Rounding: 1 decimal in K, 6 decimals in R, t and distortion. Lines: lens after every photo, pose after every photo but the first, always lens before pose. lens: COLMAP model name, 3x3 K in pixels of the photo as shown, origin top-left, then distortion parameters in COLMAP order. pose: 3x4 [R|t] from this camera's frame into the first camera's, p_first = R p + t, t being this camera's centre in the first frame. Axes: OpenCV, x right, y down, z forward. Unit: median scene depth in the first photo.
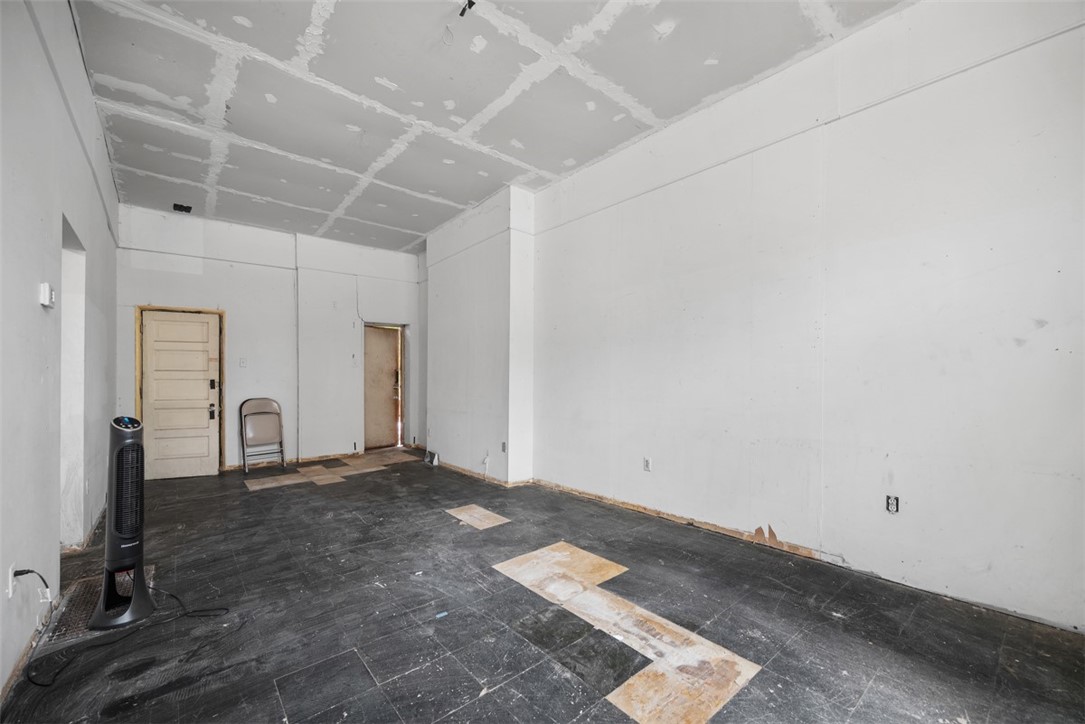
lens RADIAL K [[435.6, 0, 543.4], [0, 435.6, 378.9], [0, 0, 1]] dist [0.000196, -0.000014]
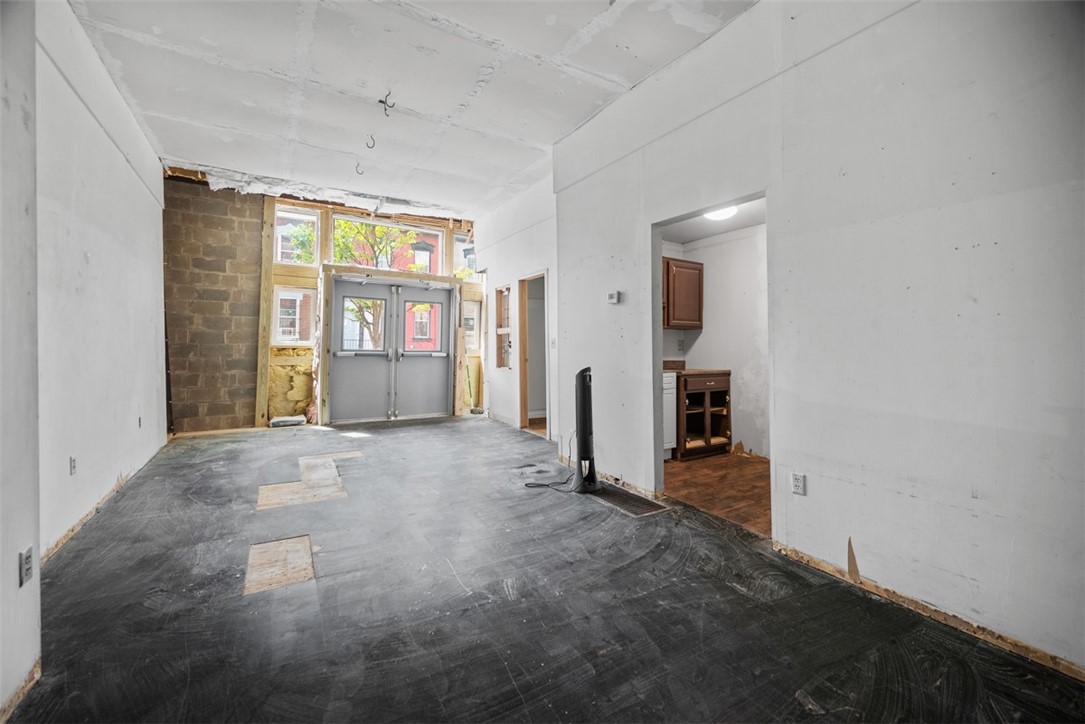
lens RADIAL K [[433.5, 0, 539.4], [0, 433.5, 340.1], [0, 0, 1]] dist [-0.000663, -0.000122]
pose [[-0.985934, 0.006060, 0.167023, -0.634420], [0.004571, 0.999946, -0.009299, 0.001217], [-0.167070, -0.008405, -0.985909, 1.570500]]
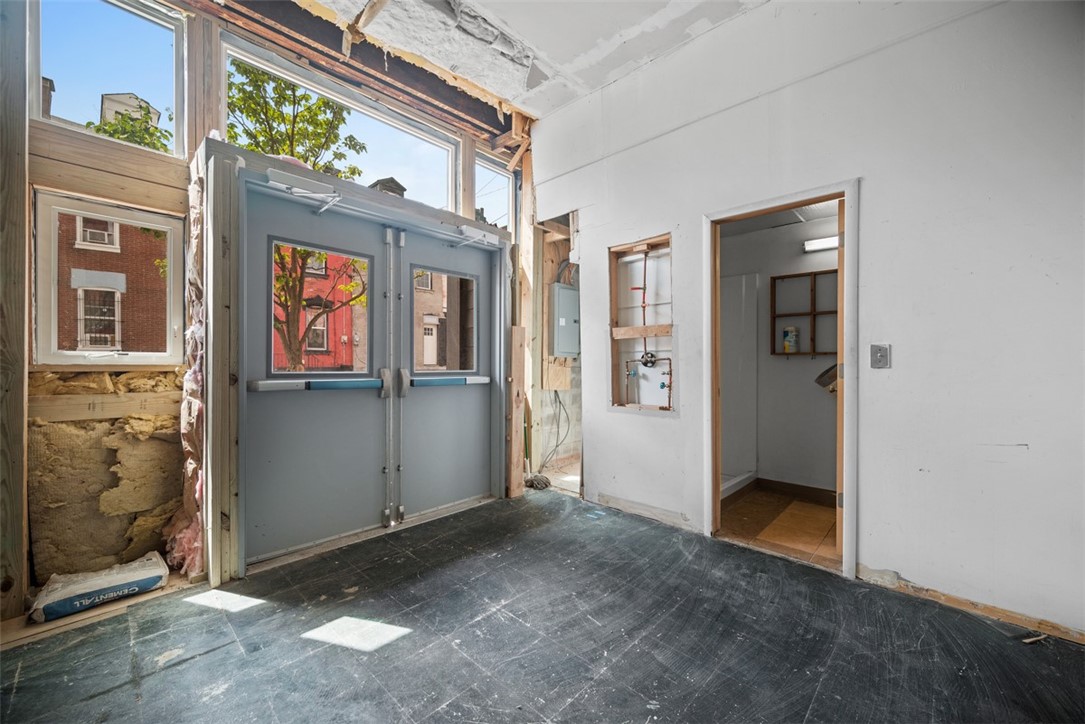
lens RADIAL K [[425.1, 0, 543.3], [0, 425.1, 371.6], [0, 0, 1]] dist [0.001343, 0.000193]
pose [[-0.994039, 0.010758, -0.108492, 0.100471], [0.007044, 0.999378, 0.034564, -0.004523], [0.108797, 0.033594, -0.993496, 0.675264]]
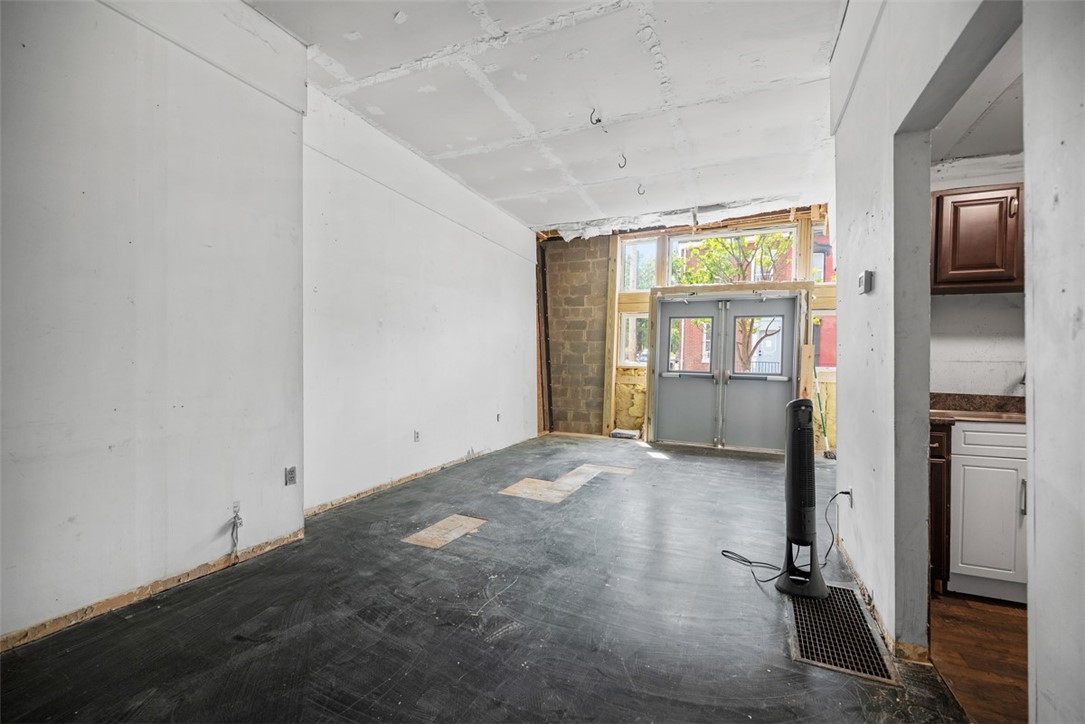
lens RADIAL K [[446.5, 0, 548.9], [0, 446.5, 367.8], [0, 0, 1]] dist [-0.000053, -0.000078]
pose [[-0.432784, -0.003738, 0.901490, -0.992424], [-0.005910, 0.999982, 0.001309, 0.009437], [-0.901478, -0.004762, -0.432798, 1.198381]]
